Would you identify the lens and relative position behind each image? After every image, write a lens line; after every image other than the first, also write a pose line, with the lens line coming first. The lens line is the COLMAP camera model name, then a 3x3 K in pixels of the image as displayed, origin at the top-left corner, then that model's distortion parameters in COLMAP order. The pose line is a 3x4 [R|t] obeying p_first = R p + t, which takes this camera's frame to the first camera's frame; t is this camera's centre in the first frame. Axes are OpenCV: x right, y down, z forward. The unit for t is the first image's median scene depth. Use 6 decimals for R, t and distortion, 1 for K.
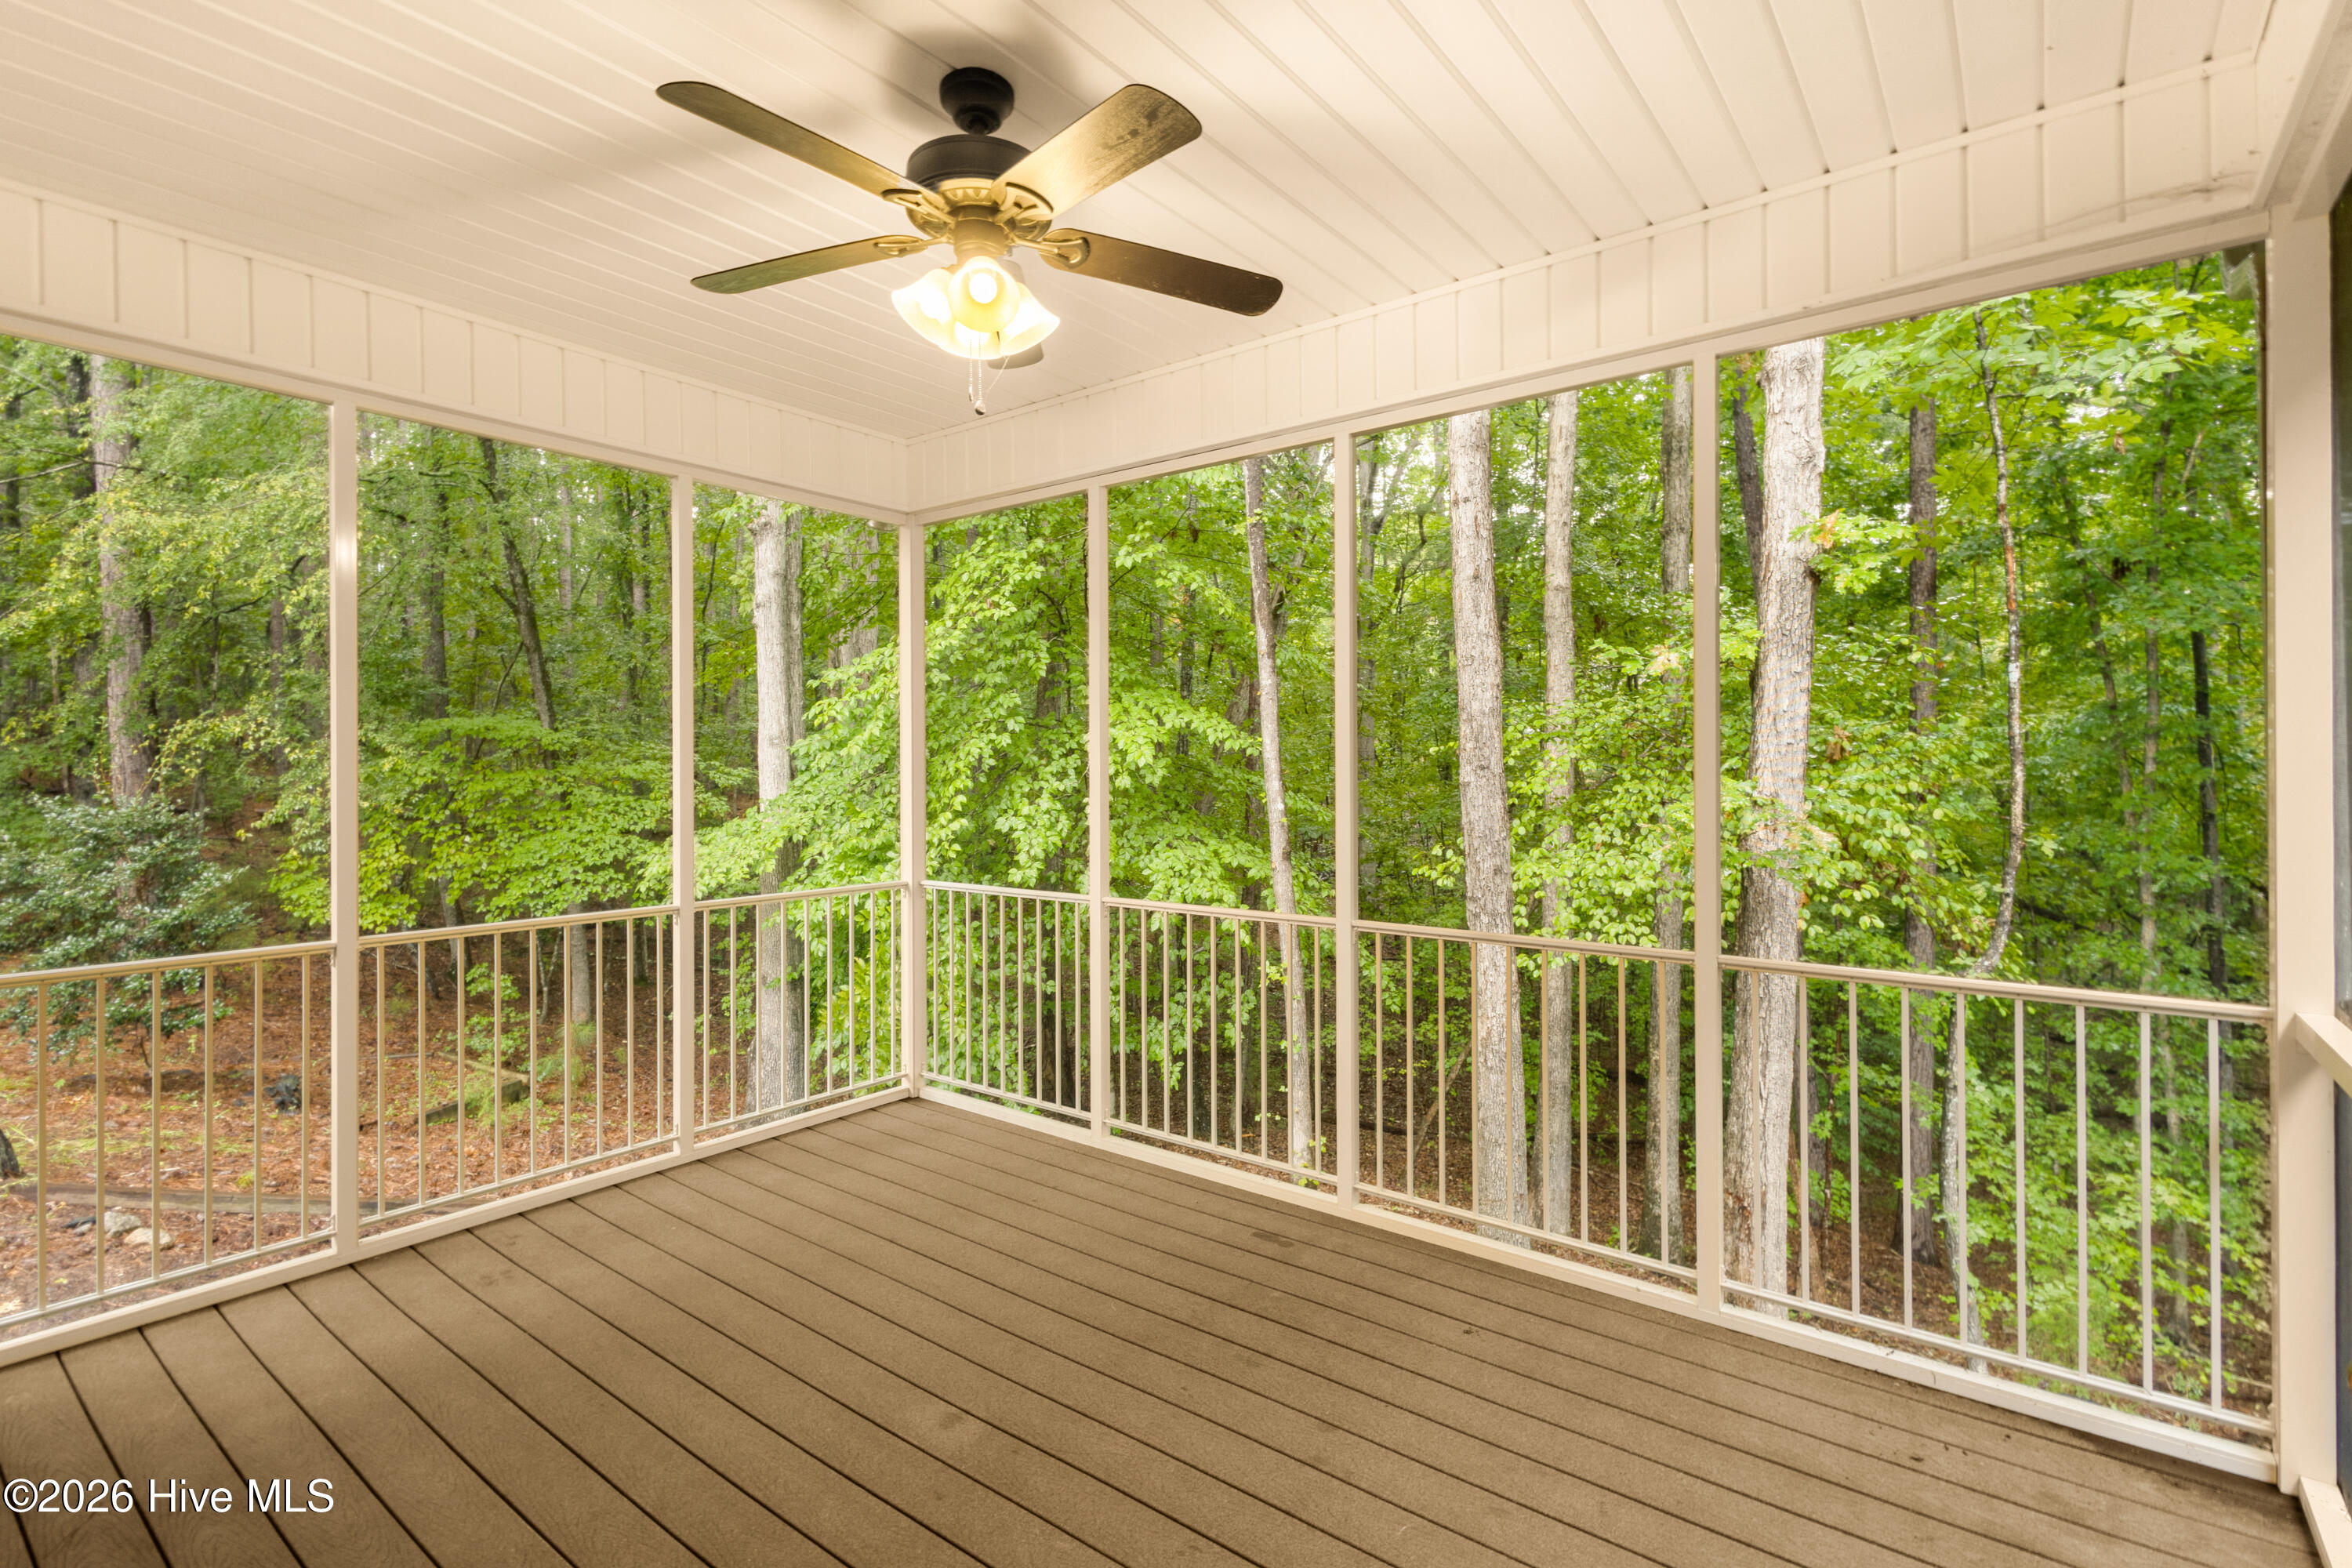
lens RADIAL K [[1096.9, 0, 1165.3], [0, 1096.9, 764.9], [0, 0, 1]] dist [0.012125, -0.003756]
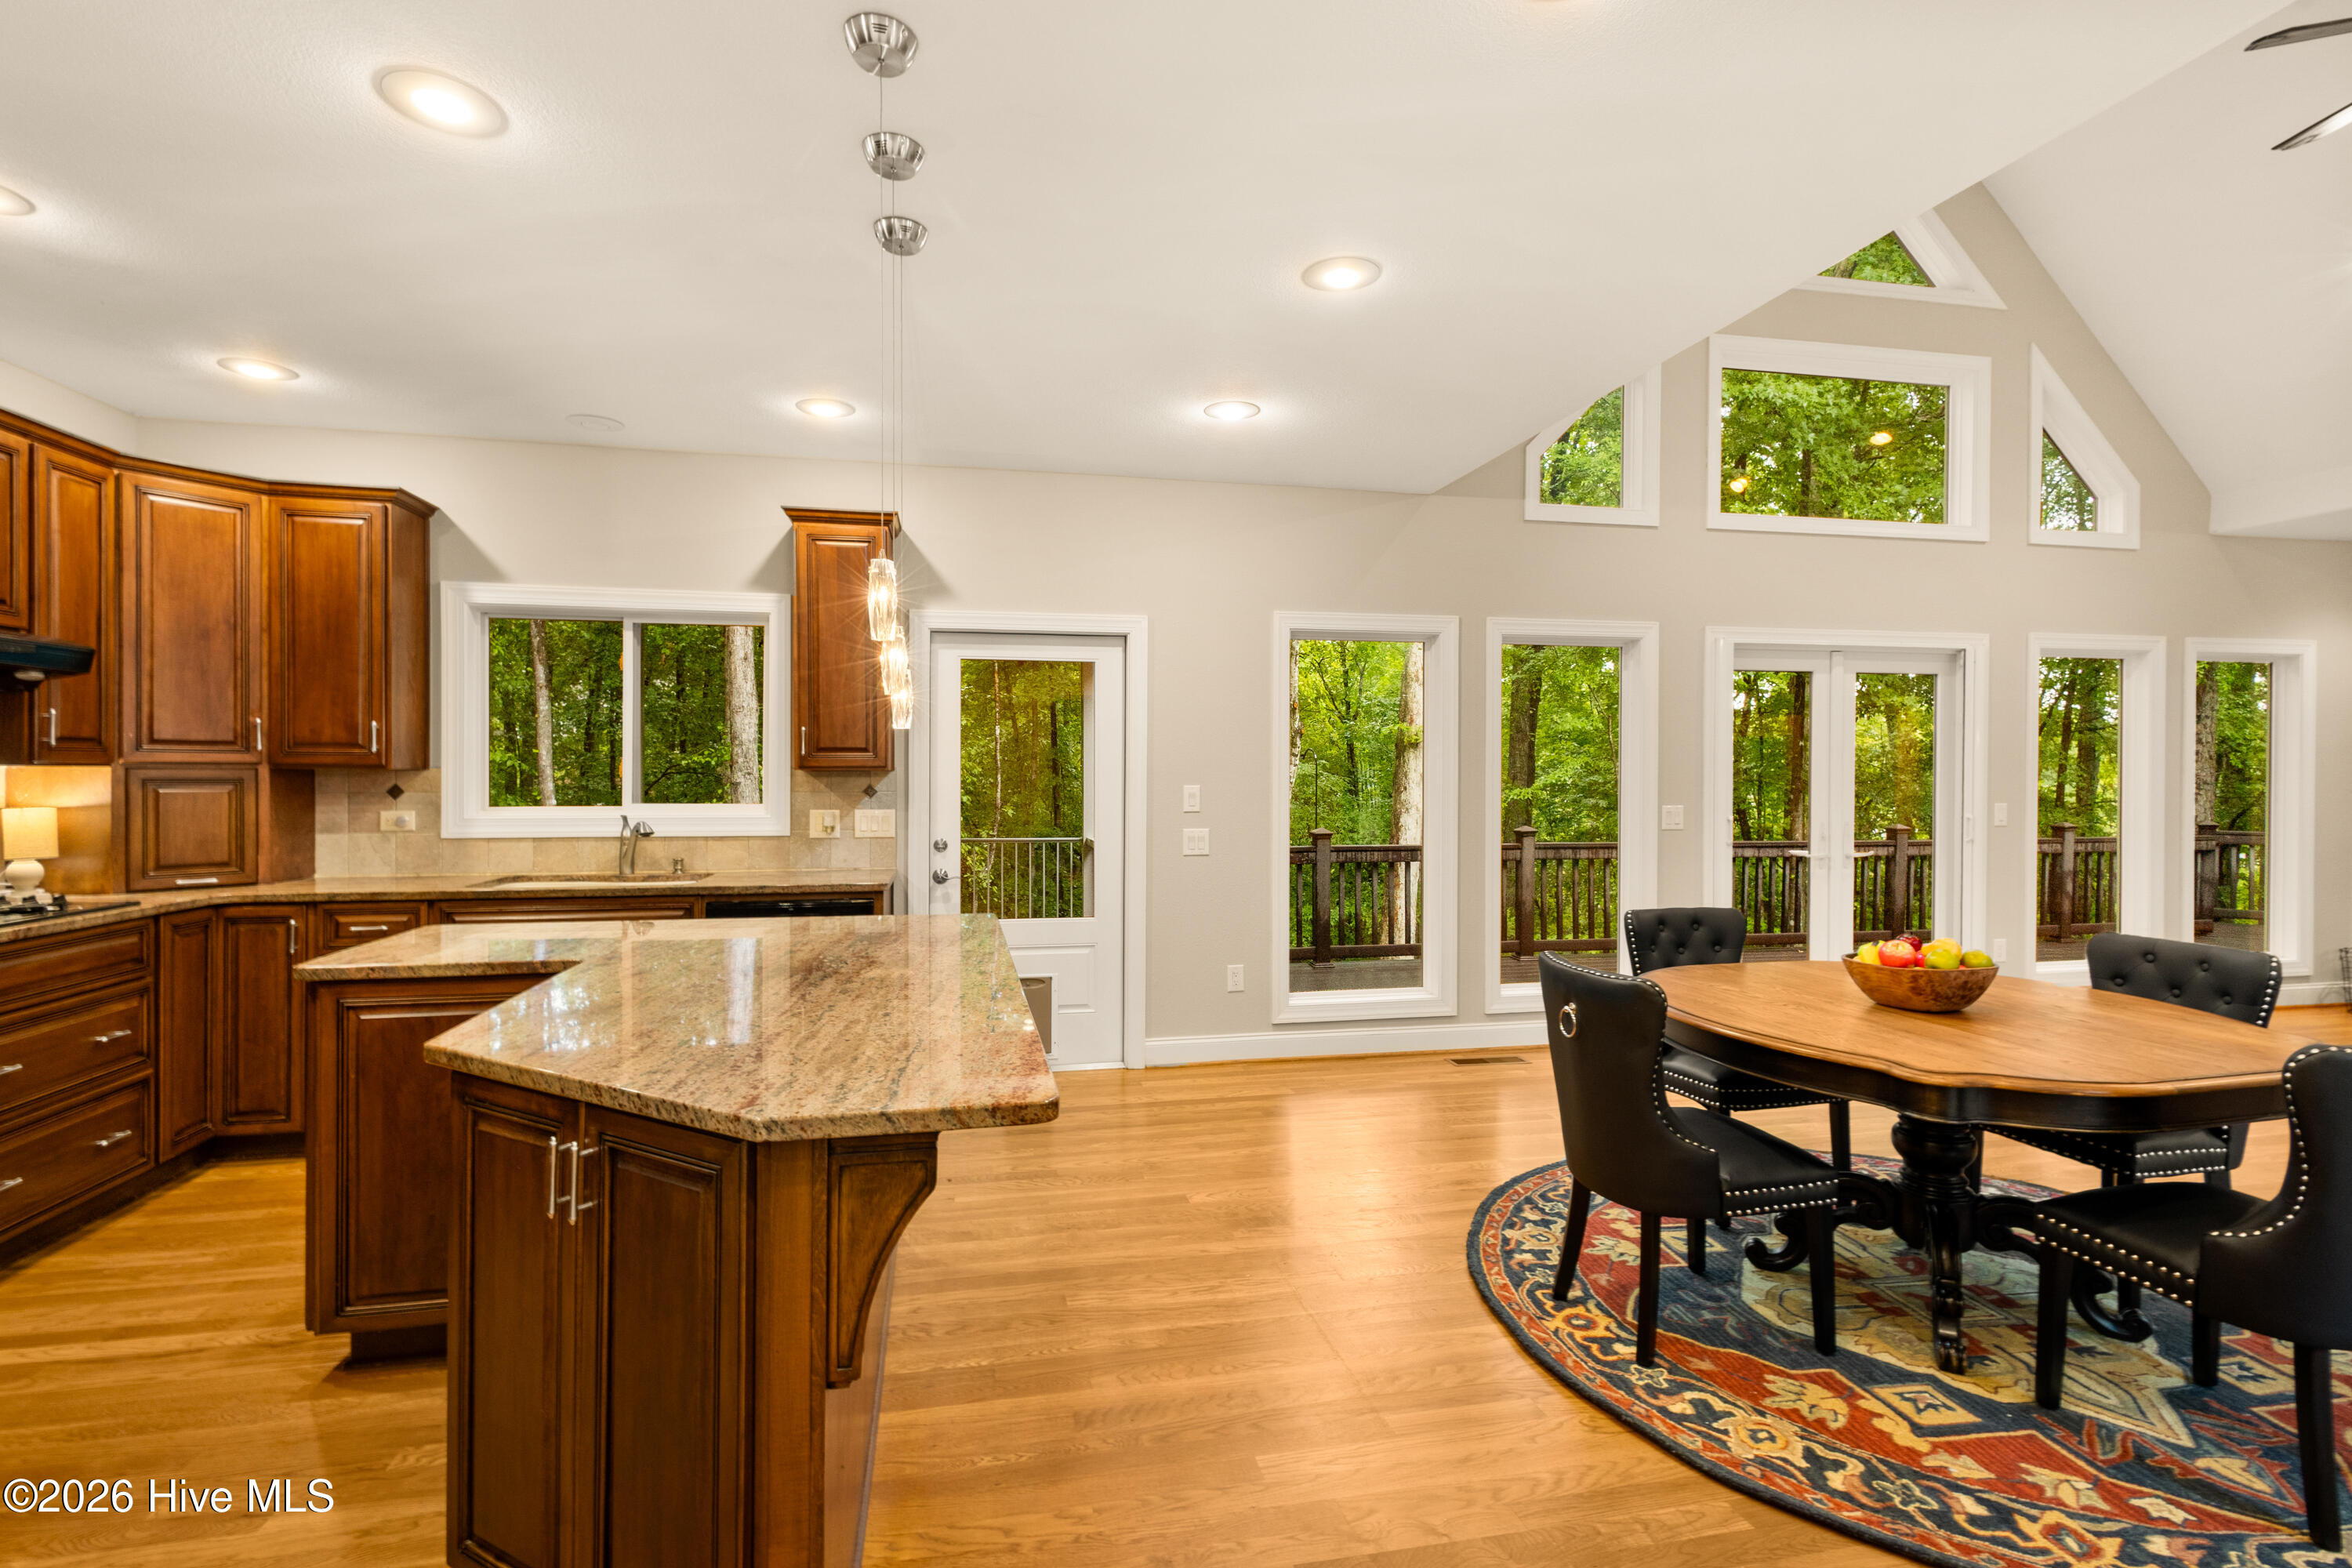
lens RADIAL K [[1096.9, 0, 1178.7], [0, 1096.9, 783.1], [0, 0, 1]] dist [0.012125, -0.003756]
pose [[0.643870, 0.001501, 0.765134, -0.258967], [-0.008058, 0.999956, 0.004820, 0.001473], [-0.765093, -0.009269, 0.643853, -0.261594]]
